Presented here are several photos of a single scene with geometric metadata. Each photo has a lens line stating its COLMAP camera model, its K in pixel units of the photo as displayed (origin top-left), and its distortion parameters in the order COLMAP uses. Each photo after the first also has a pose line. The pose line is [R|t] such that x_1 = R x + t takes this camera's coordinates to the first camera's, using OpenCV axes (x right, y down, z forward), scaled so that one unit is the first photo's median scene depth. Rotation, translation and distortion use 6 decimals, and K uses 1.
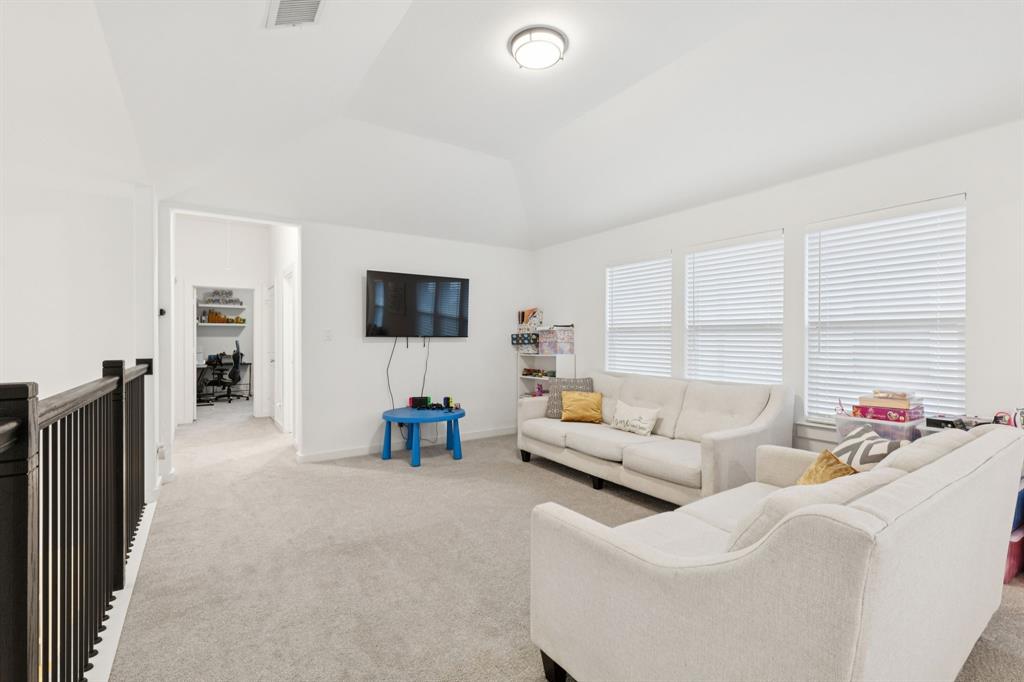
lens RADIAL K [[465.3, 0, 514.9], [0, 465.3, 341.3], [0, 0, 1]] dist [0.000285, 0.000018]
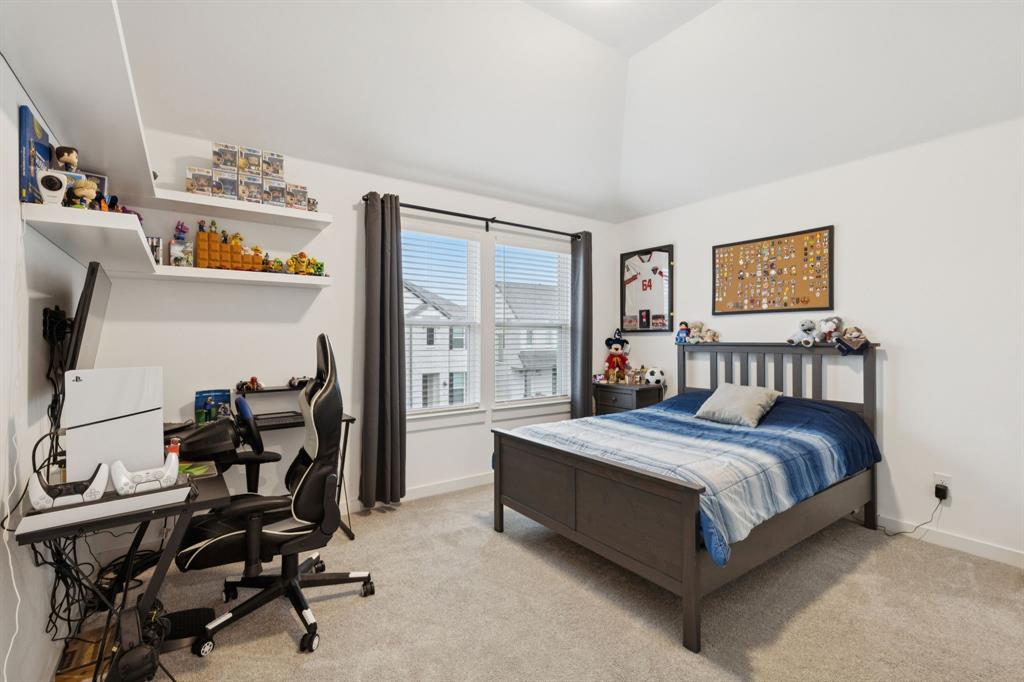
lens RADIAL K [[465.3, 0, 511.6], [0, 465.3, 338.4], [0, 0, 1]] dist [0.000285, 0.000018]
pose [[0.999977, -0.002852, 0.006112, -0.474298], [0.002894, 0.999972, -0.006870, 0.002431], [-0.006092, 0.006887, 0.999958, 0.724563]]
